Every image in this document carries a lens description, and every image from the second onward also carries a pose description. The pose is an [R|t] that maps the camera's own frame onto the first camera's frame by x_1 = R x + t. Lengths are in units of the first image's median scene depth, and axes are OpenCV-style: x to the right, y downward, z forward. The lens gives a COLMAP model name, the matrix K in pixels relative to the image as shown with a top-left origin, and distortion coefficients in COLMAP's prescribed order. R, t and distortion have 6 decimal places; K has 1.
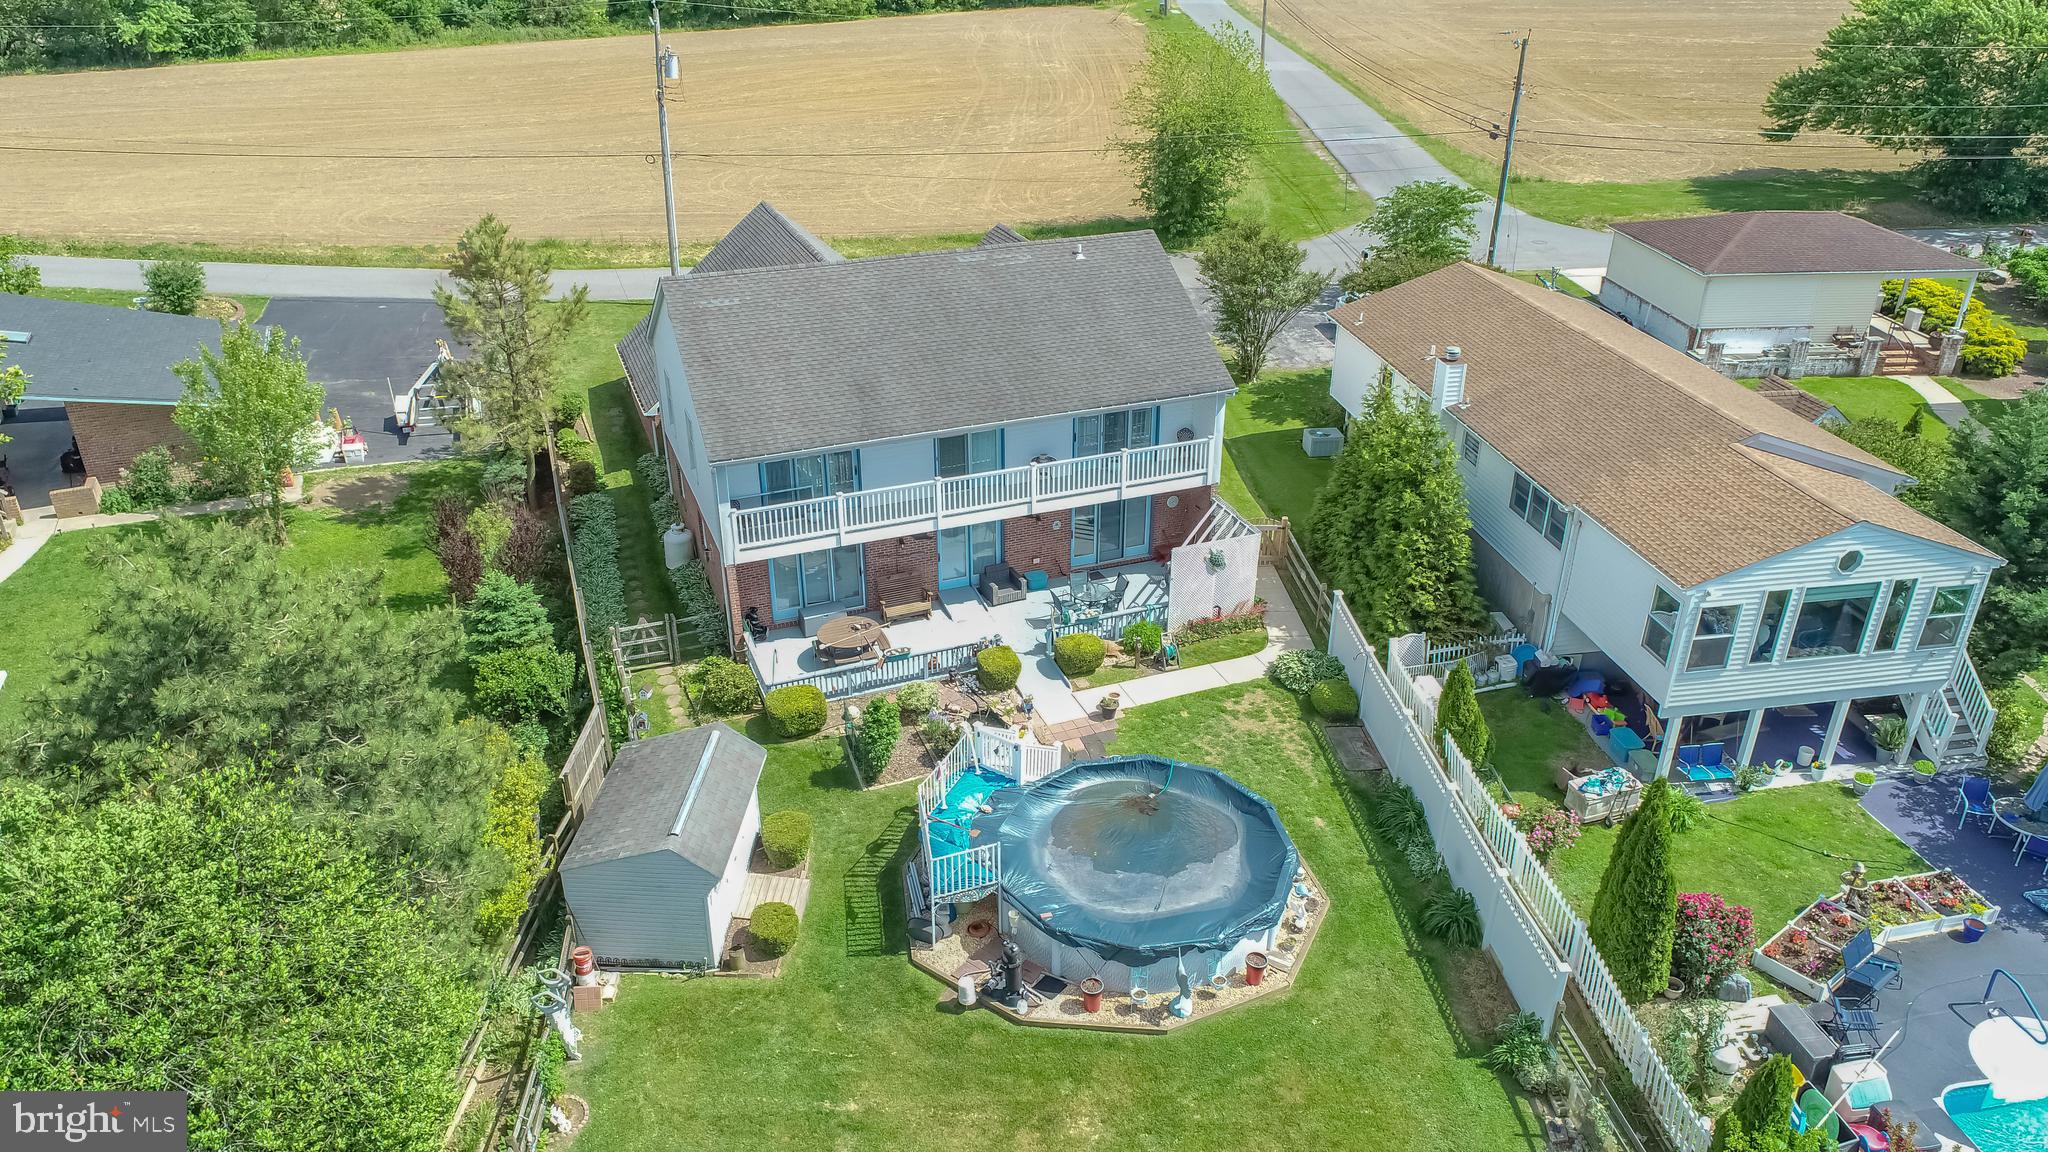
lens RADIAL K [[1388.3, 0, 1024.8], [0, 1388.3, 571.9], [0, 0, 1]] dist [-0.017783, 0.010376]
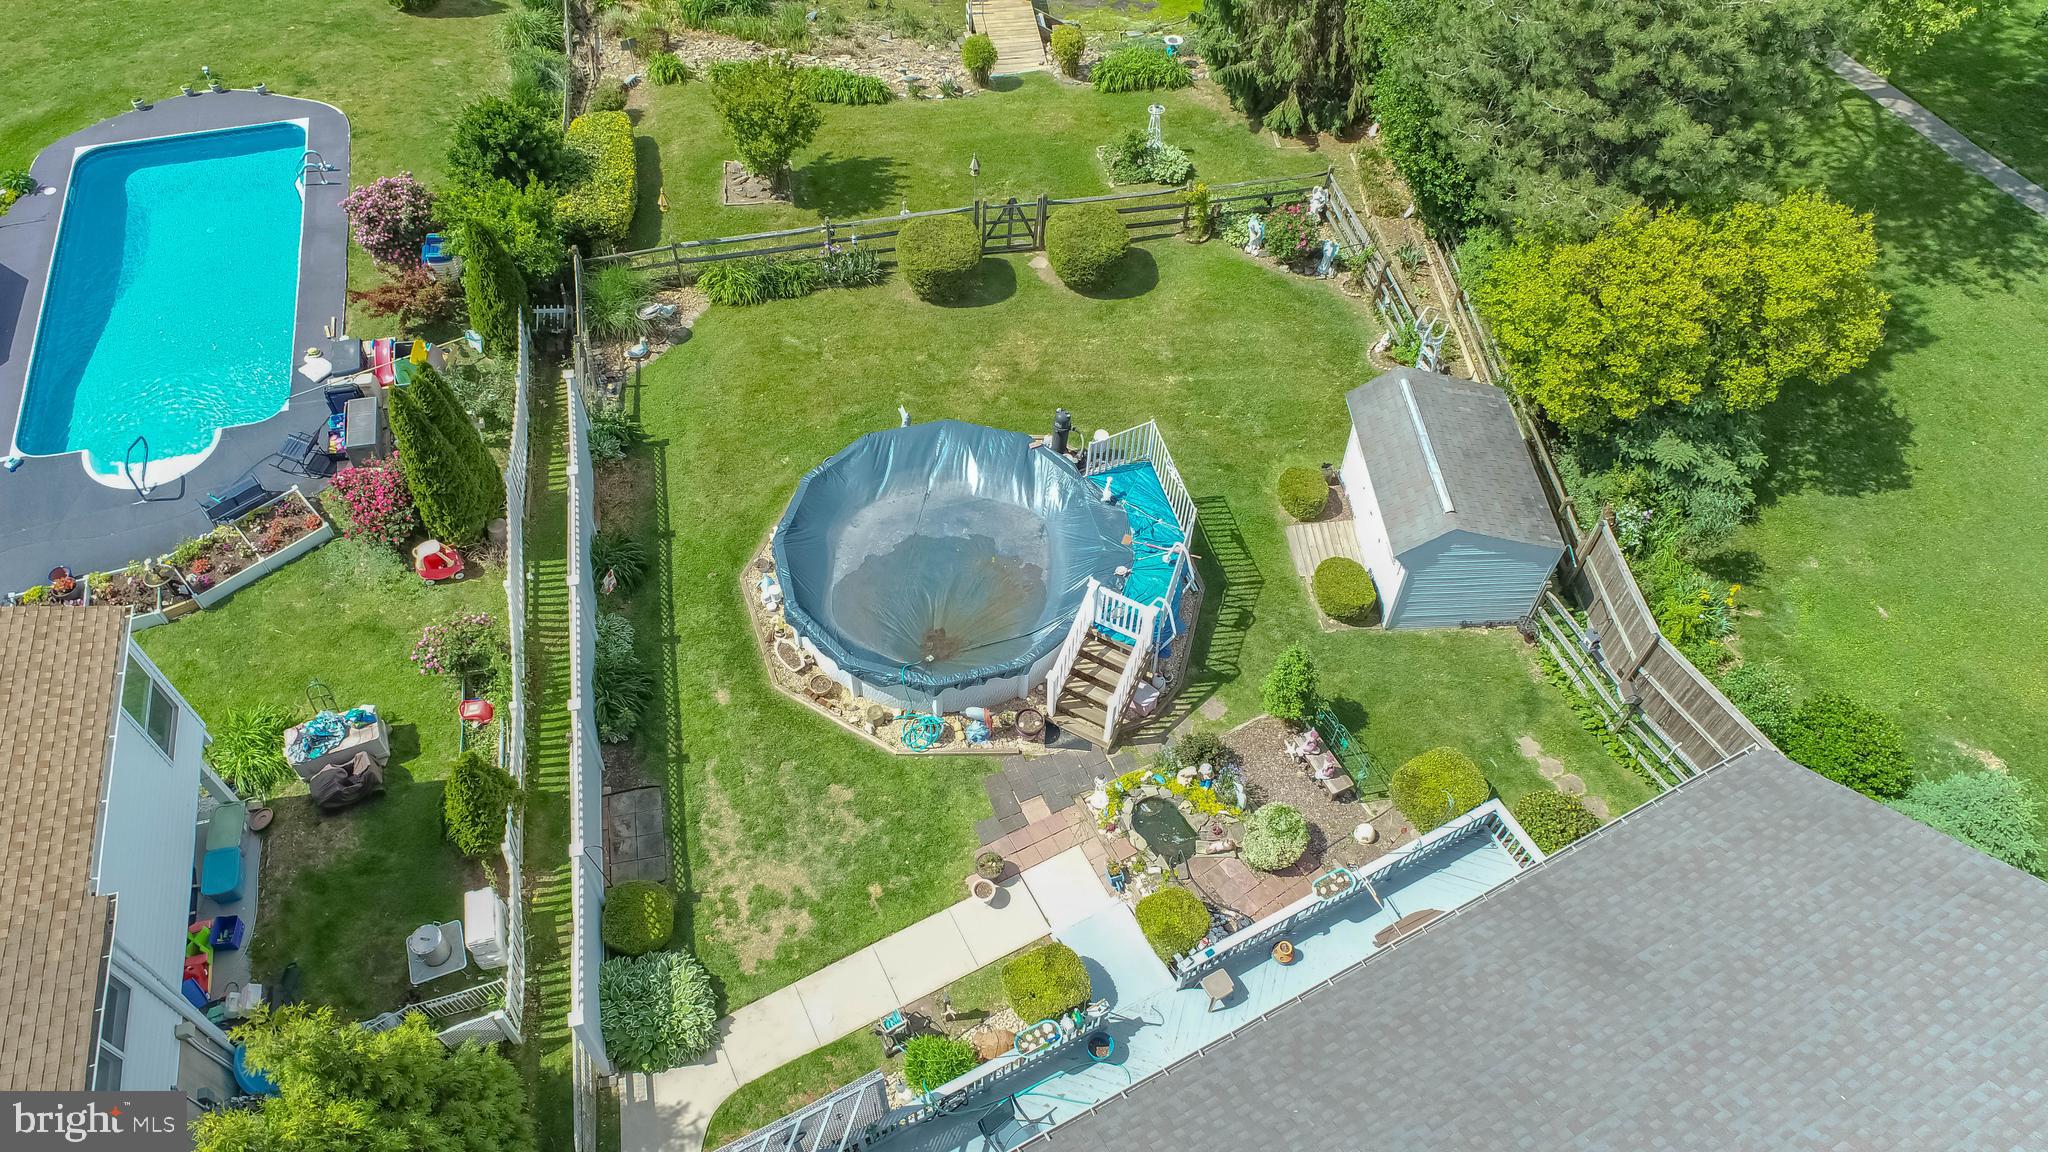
lens RADIAL K [[1388.3, 0, 1019.7], [0, 1388.3, 582.8], [0, 0, 1]] dist [-0.017783, 0.010376]
pose [[-0.993841, 0.072540, -0.083777, 0.086481], [-0.070368, 0.170929, 0.982767, -0.539866], [0.085609, 0.982609, -0.164772, 0.915024]]
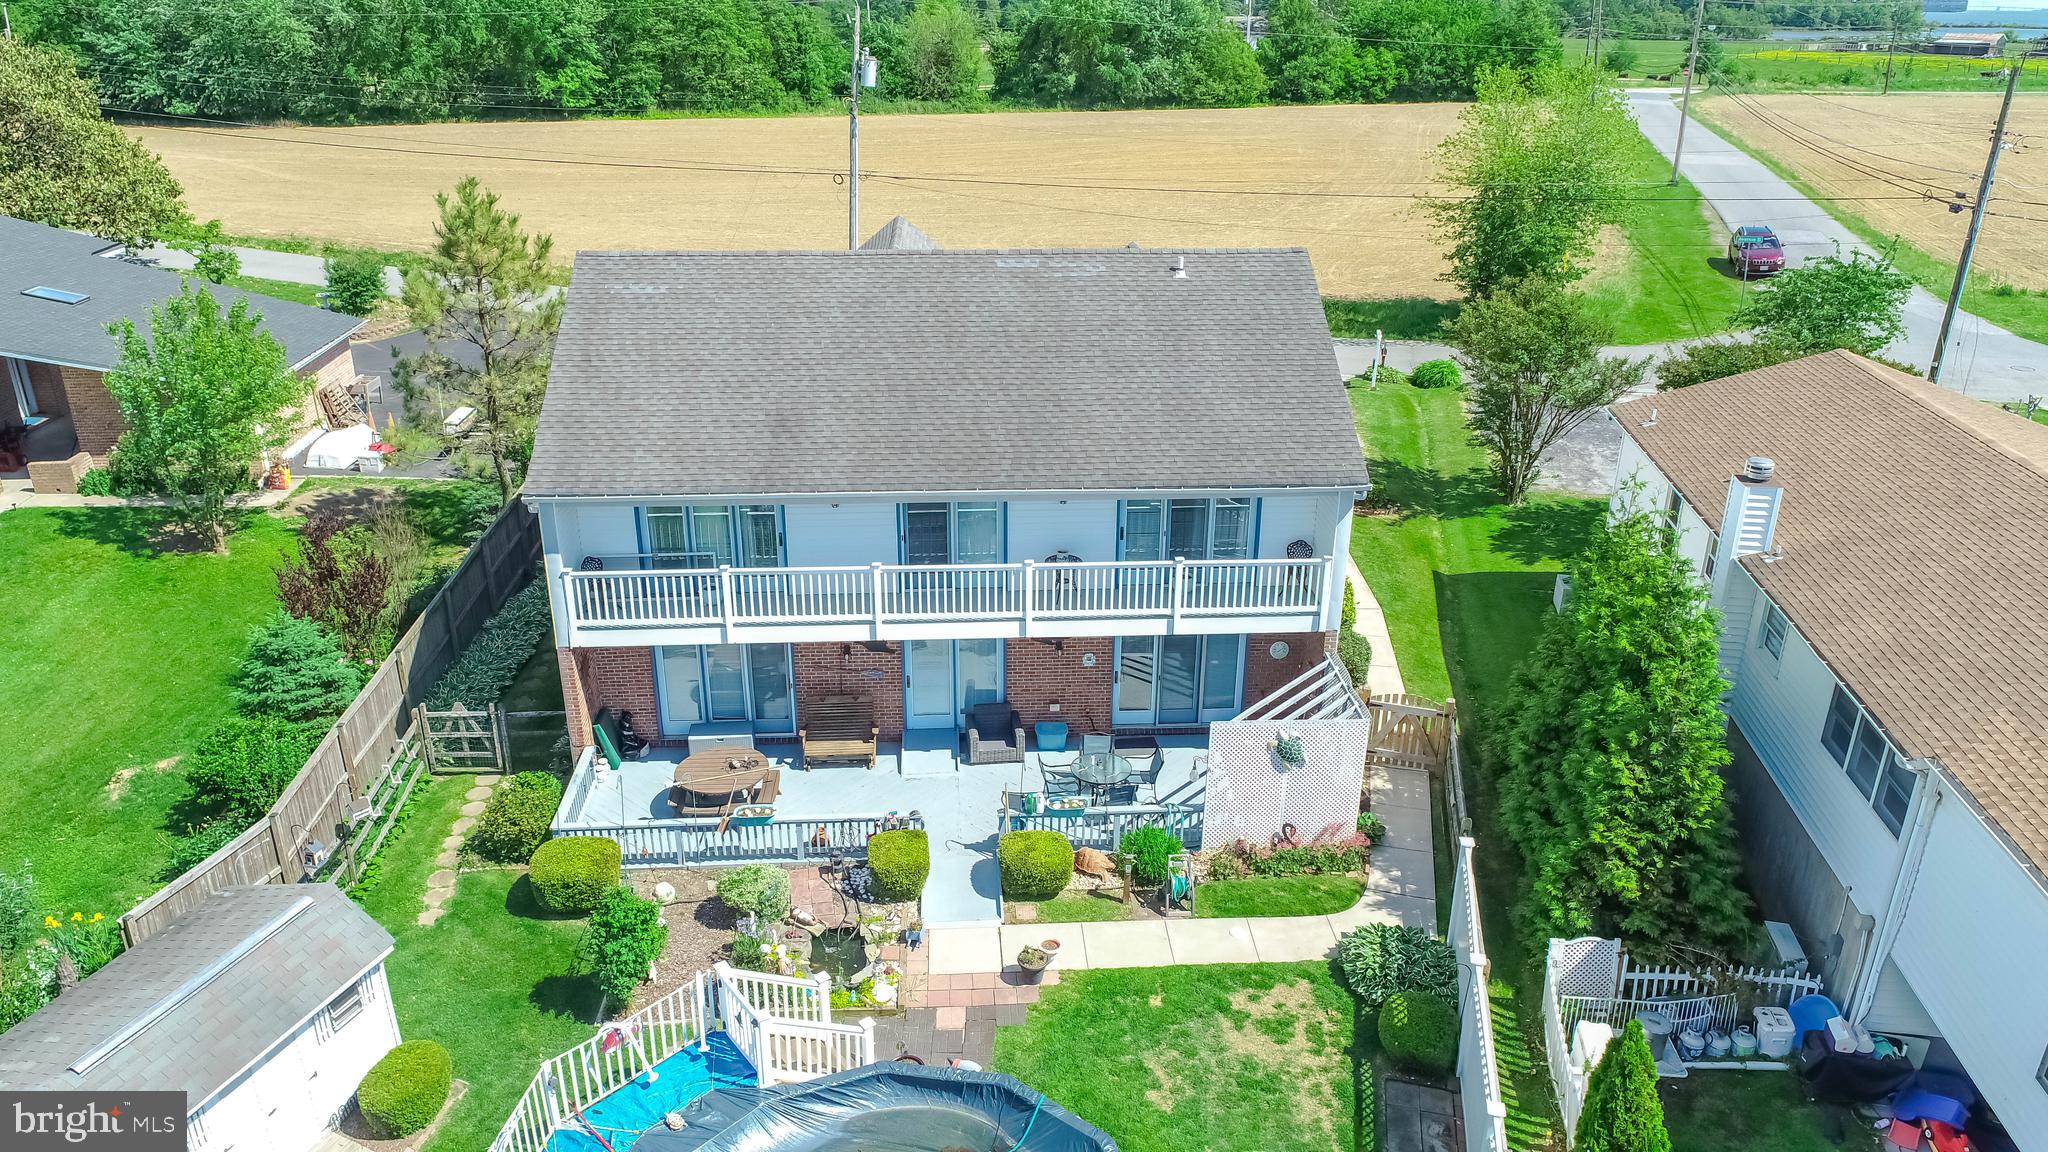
lens RADIAL K [[1388.3, 0, 1022.8], [0, 1388.3, 572.5], [0, 0, 1]] dist [-0.017783, 0.010376]
pose [[0.949515, 0.124766, -0.287844, 0.197709], [-0.147489, 0.987328, -0.058569, -0.034237], [0.276889, 0.098066, 0.955885, 0.372993]]
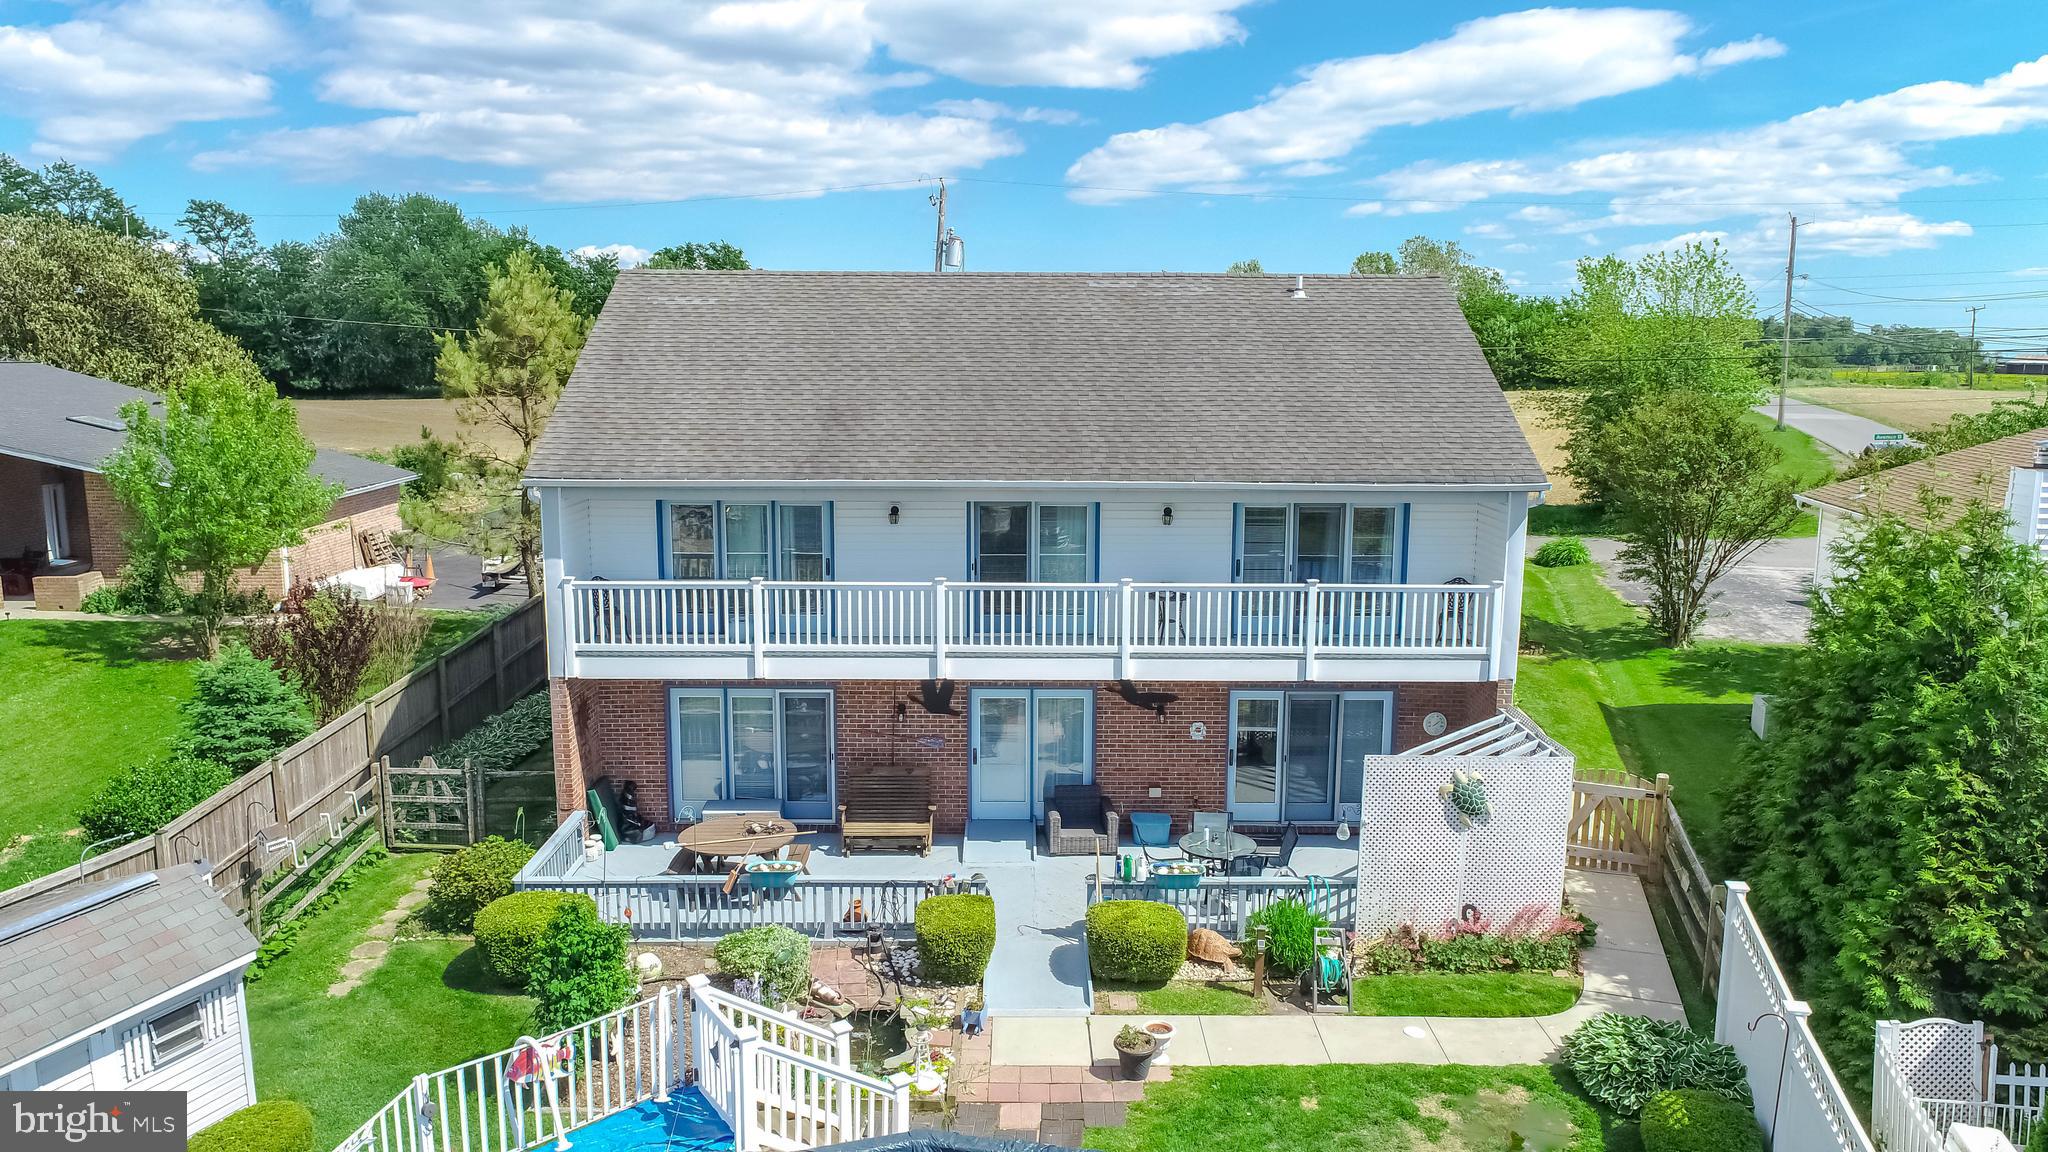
lens RADIAL K [[1388.3, 0, 1022.7], [0, 1388.3, 571.6], [0, 0, 1]] dist [-0.017783, 0.010376]
pose [[0.930398, 0.062920, -0.361109, 0.165859], [-0.171185, 0.945709, -0.276278, 0.076056], [0.324121, 0.318865, 0.890657, 0.513392]]
